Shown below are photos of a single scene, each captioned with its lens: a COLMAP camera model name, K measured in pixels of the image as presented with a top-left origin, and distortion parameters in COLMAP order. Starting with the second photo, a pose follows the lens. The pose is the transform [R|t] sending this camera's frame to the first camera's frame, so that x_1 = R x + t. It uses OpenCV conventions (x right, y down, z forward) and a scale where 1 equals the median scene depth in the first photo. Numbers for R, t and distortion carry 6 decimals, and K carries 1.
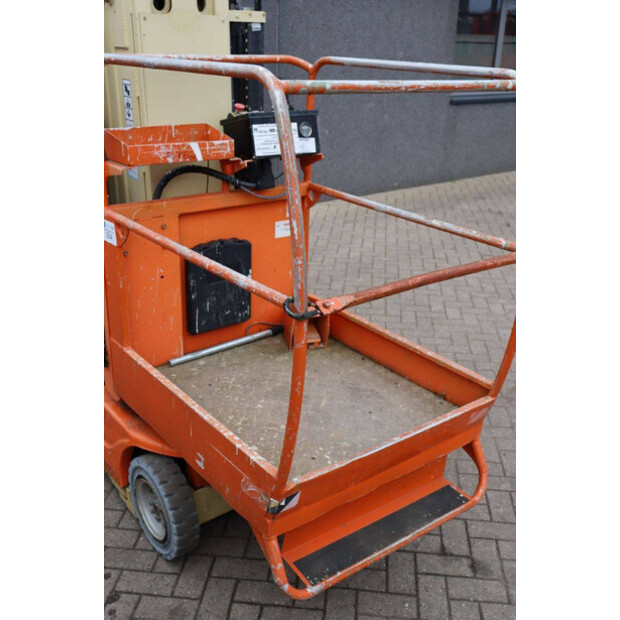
lens RADIAL K [[718.4, 0, 310.0], [0, 718.4, 310.0], [0, 0, 1]] dist [-0.025040, -0.008875]
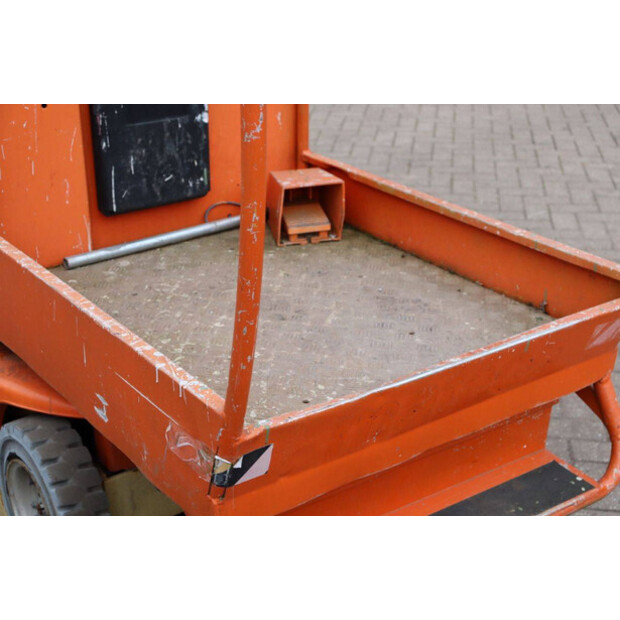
lens RADIAL K [[1081.3, 0, 310.0], [0, 1081.3, 310.0], [0, 0, 1]] dist [0.217758, 0.083766]
pose [[0.999399, -0.011280, -0.032767, 0.029678], [0.012582, 0.999128, 0.039813, 0.083607], [0.032290, -0.040201, 0.998670, 0.133715]]
